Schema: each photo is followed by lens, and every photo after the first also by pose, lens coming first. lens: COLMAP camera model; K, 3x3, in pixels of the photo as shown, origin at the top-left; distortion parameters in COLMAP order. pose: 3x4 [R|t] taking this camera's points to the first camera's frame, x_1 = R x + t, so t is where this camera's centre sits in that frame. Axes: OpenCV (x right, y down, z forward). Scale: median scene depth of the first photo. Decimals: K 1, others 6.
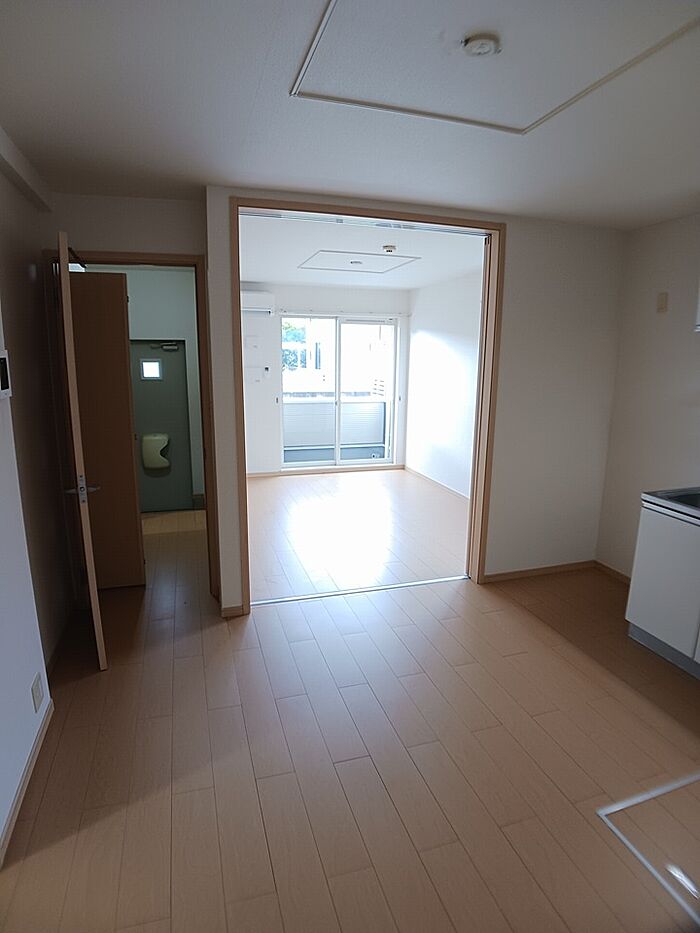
lens RADIAL K [[519.5, 0, 350.0], [0, 519.5, 466.5], [0, 0, 1]] dist [-0.063650, 0.000339]
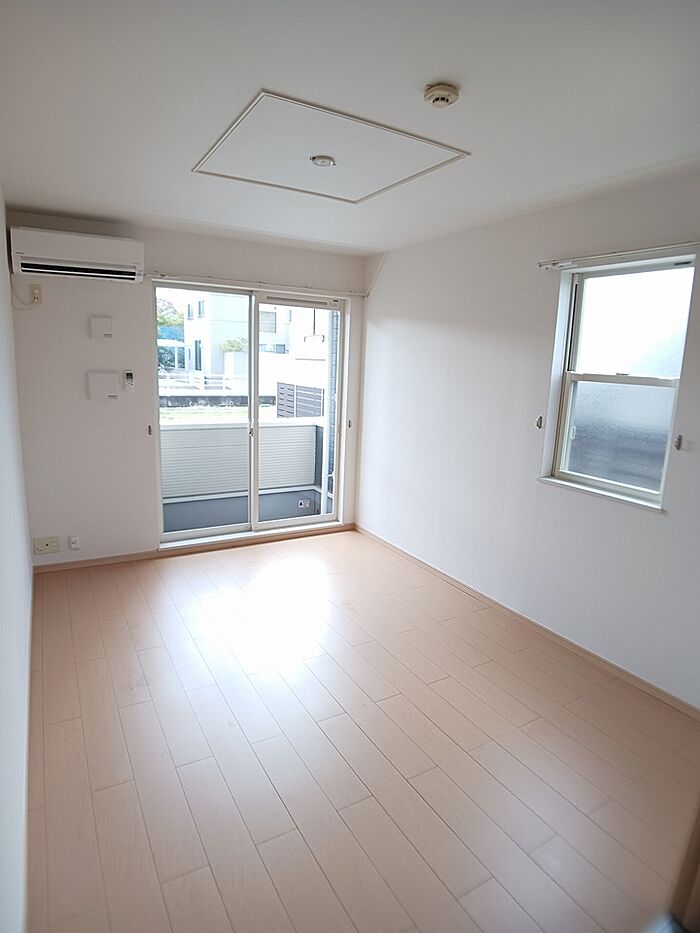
lens RADIAL K [[519.5, 0, 350.0], [0, 519.5, 466.5], [0, 0, 1]] dist [-0.063650, 0.000339]
pose [[0.974347, -0.018958, 0.224250, -0.047894], [0.019647, 0.999807, -0.000840, -0.074864], [-0.224191, 0.005225, 0.974531, 0.356082]]
